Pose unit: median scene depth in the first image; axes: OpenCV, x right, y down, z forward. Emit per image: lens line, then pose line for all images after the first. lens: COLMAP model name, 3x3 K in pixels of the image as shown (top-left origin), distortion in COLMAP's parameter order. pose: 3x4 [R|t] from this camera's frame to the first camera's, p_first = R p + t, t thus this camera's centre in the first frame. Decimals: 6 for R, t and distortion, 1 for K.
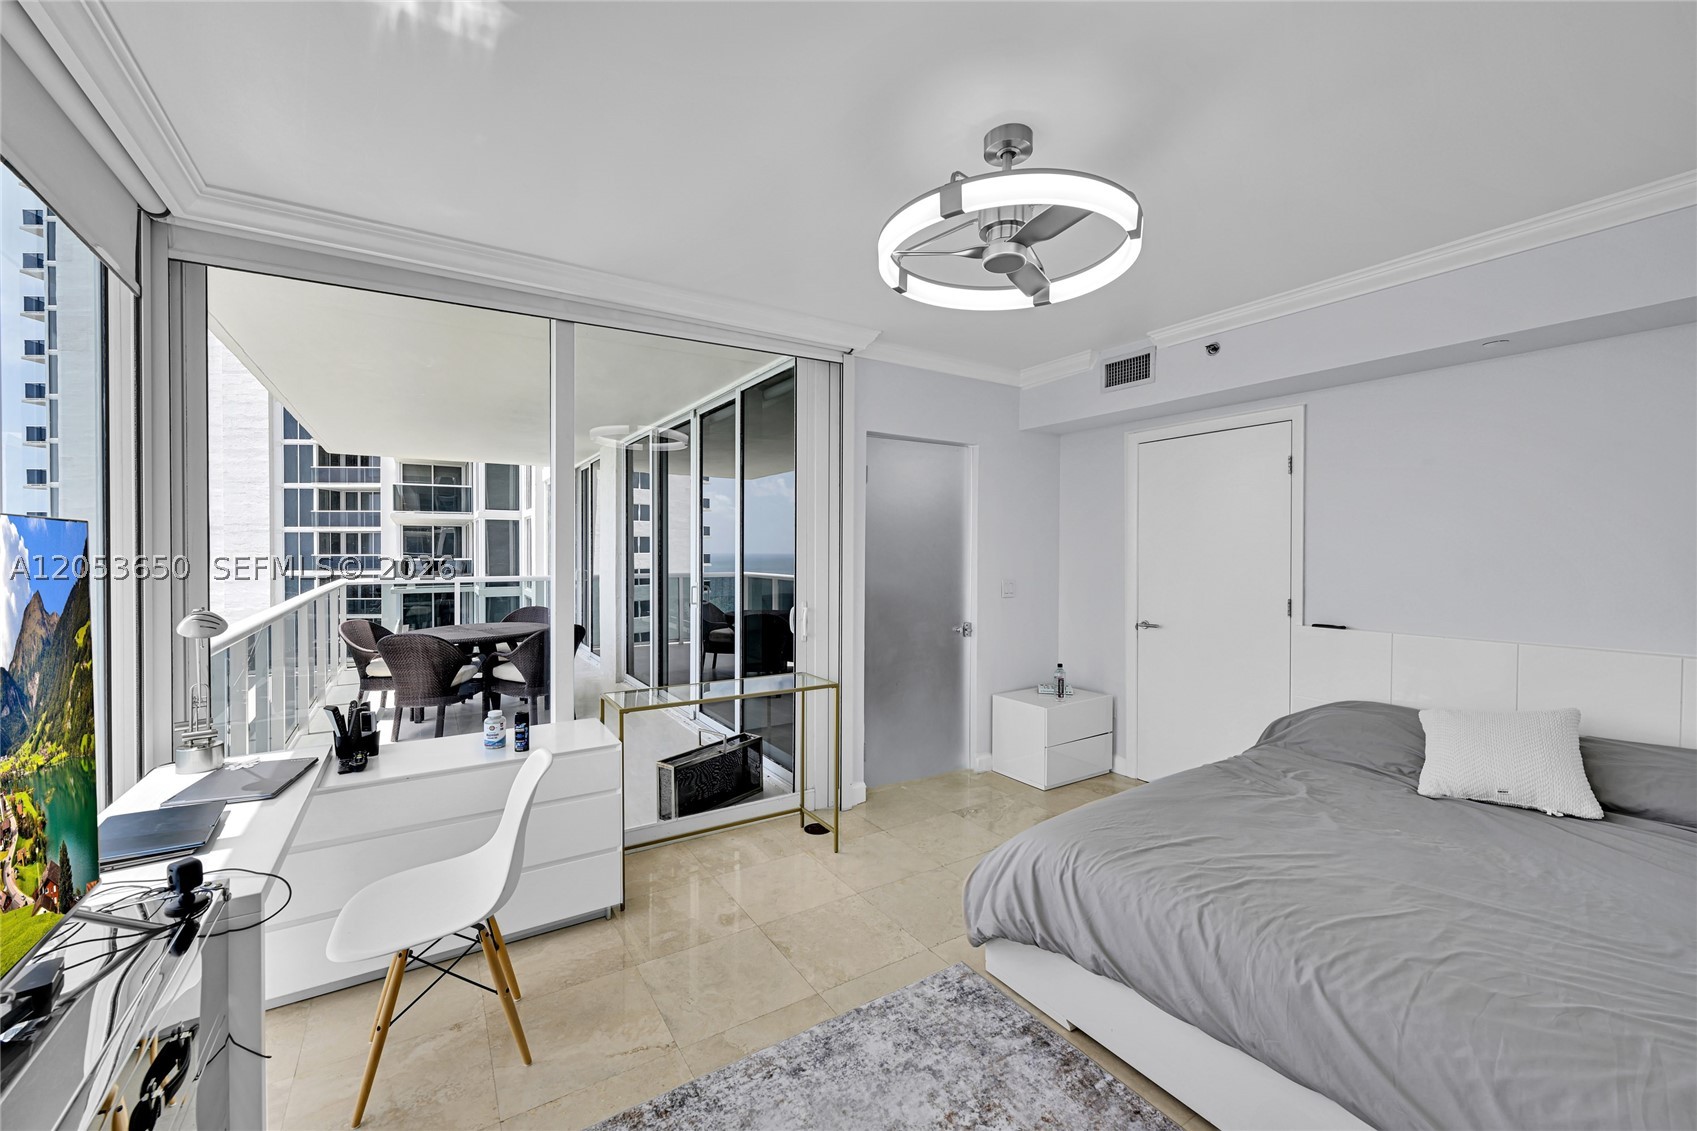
lens RADIAL K [[668.3, 0, 827.8], [0, 668.3, 562.9], [0, 0, 1]] dist [-0.002276, 0.000389]
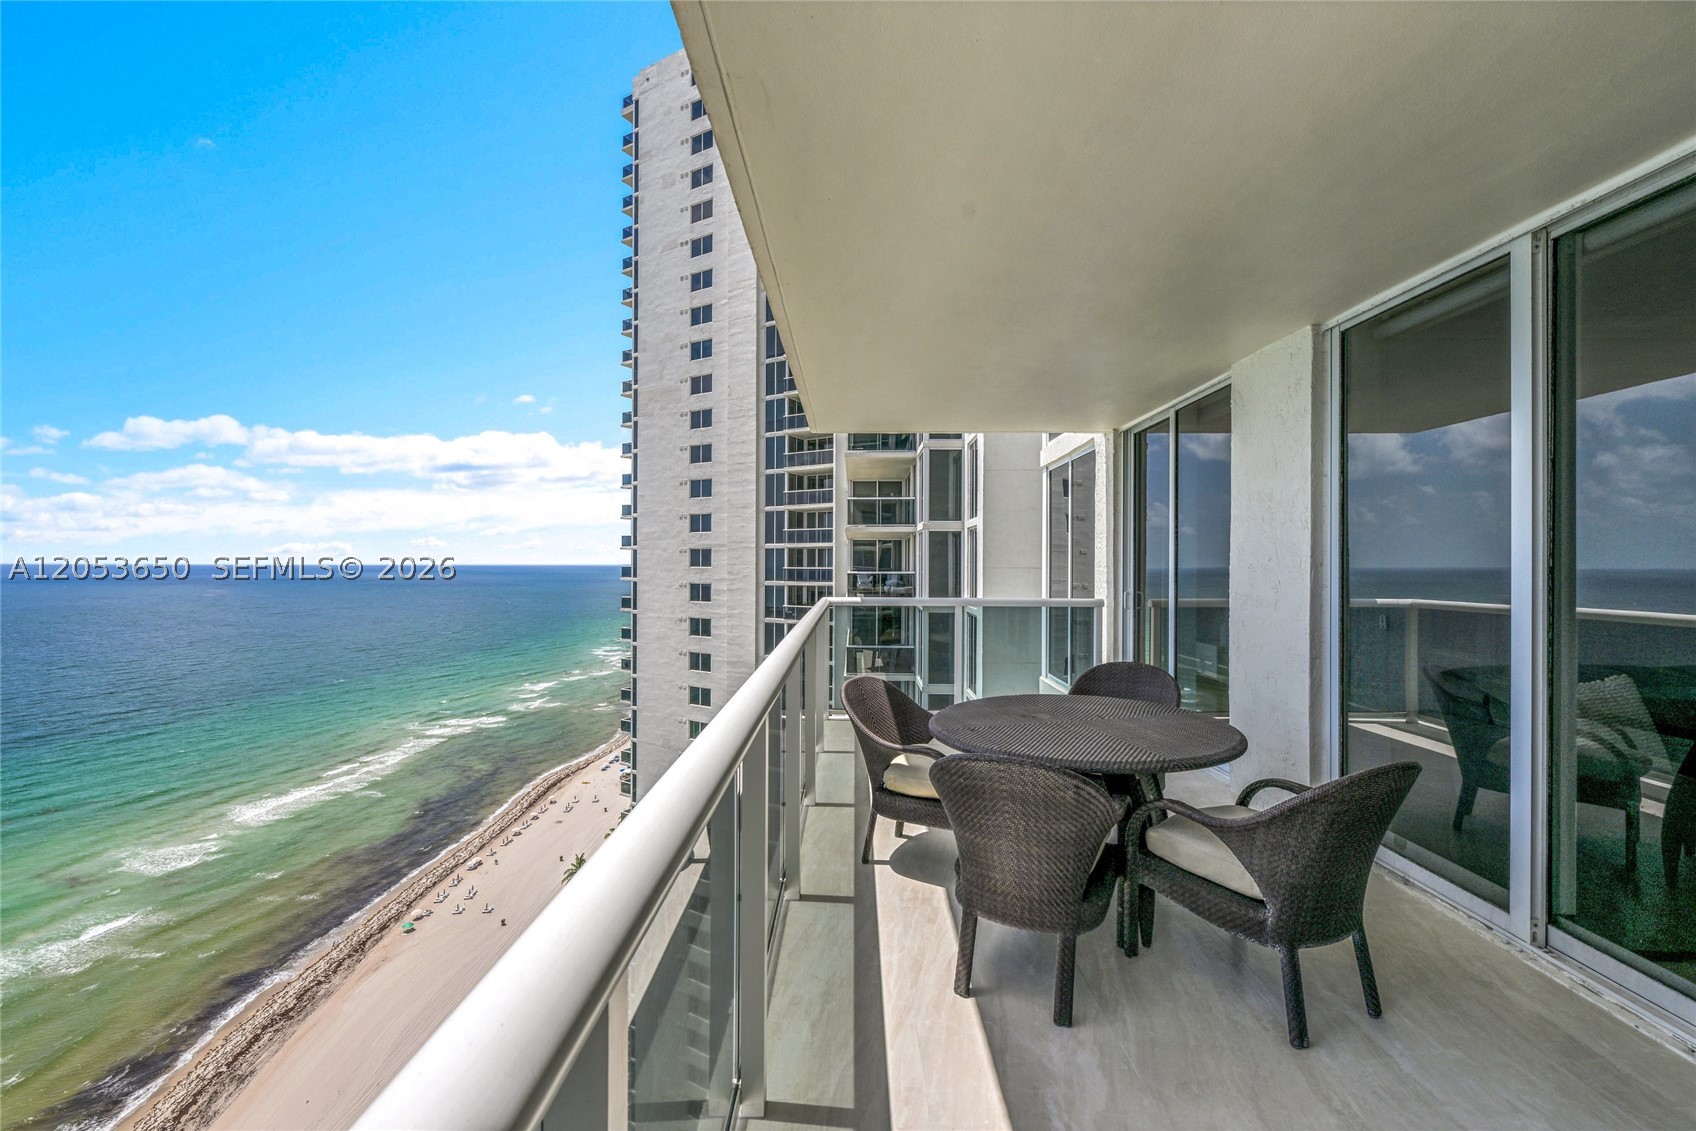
lens RADIAL K [[688.0, 0, 833.9], [0, 688.0, 563.5], [0, 0, 1]] dist [-0.001215, 0.000450]
pose [[0.834754, -0.000355, -0.550623, -0.676321], [-0.010380, 0.999812, -0.016382, -0.004499], [0.550525, 0.019391, 0.834593, 0.824189]]
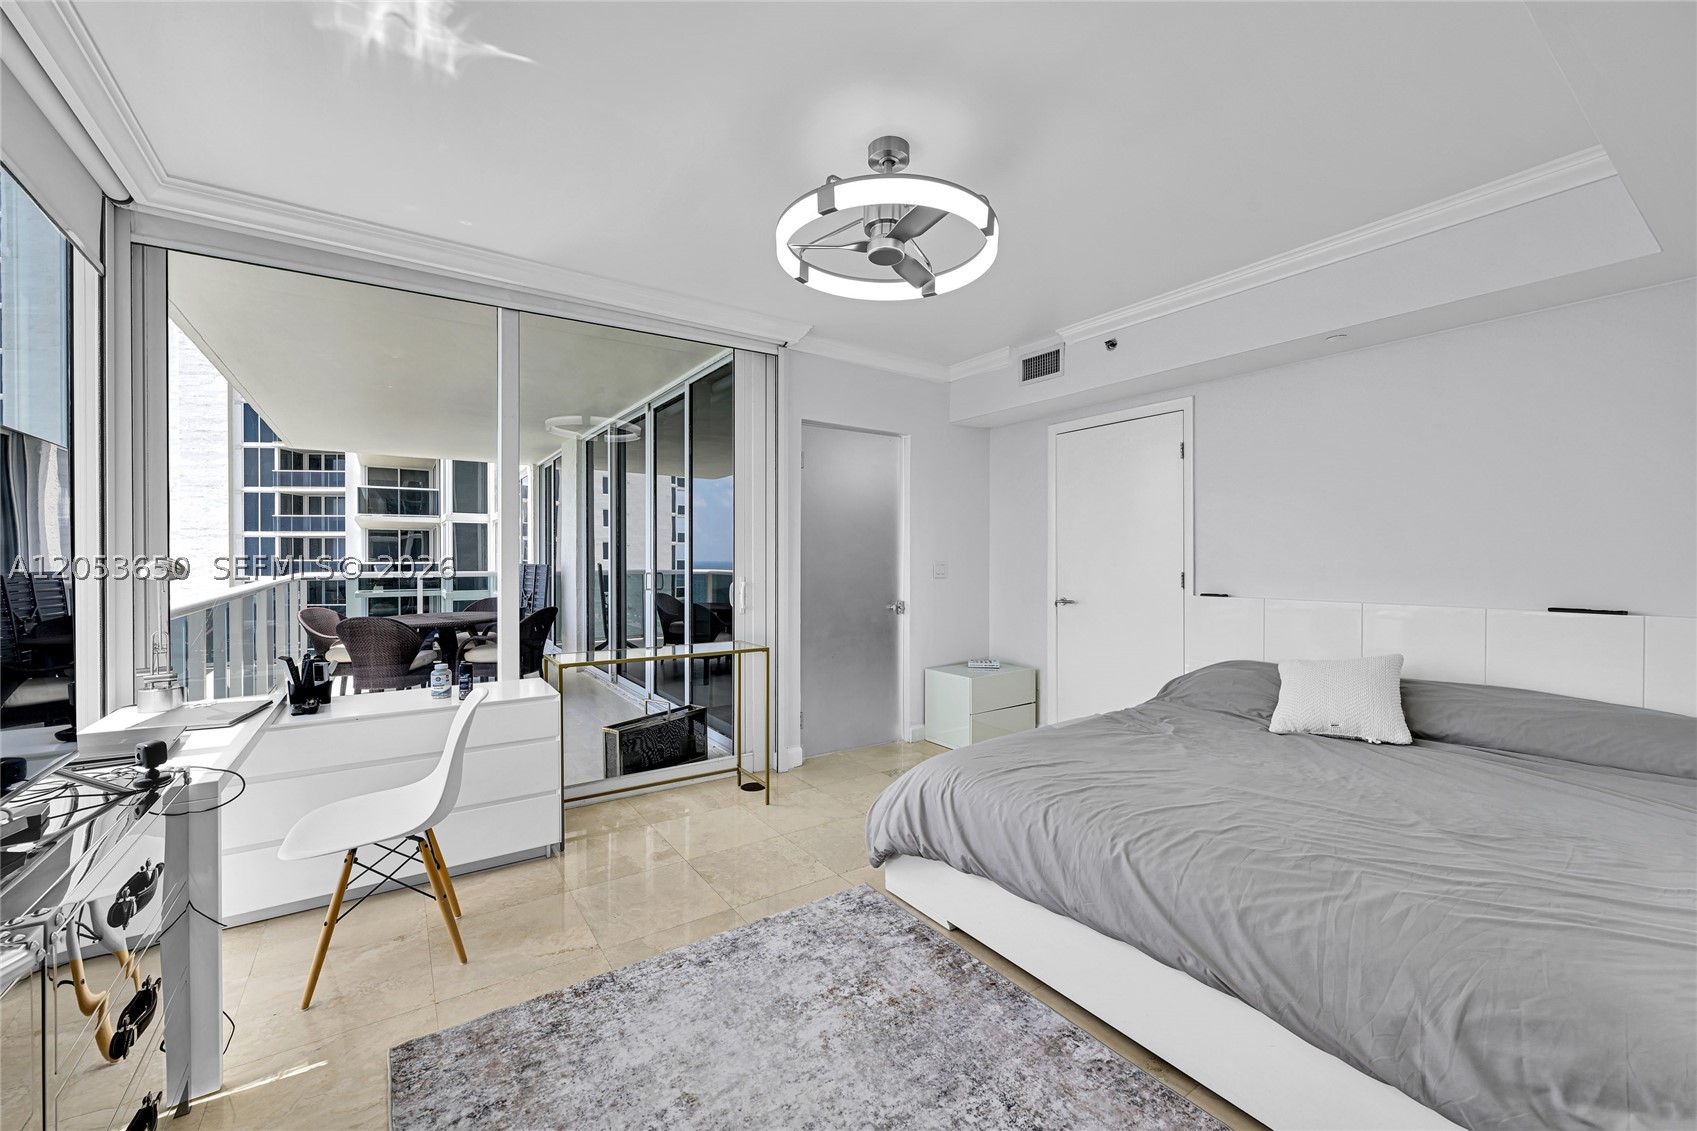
lens RADIAL K [[663.2, 0, 824.0], [0, 663.2, 566.2], [0, 0, 1]] dist [0.001665, 0.000199]
pose [[0.999419, -0.000961, 0.034064, 0.060926], [0.001132, 0.999987, -0.004988, 0.047003], [-0.034058, 0.005023, 0.999407, -0.071049]]
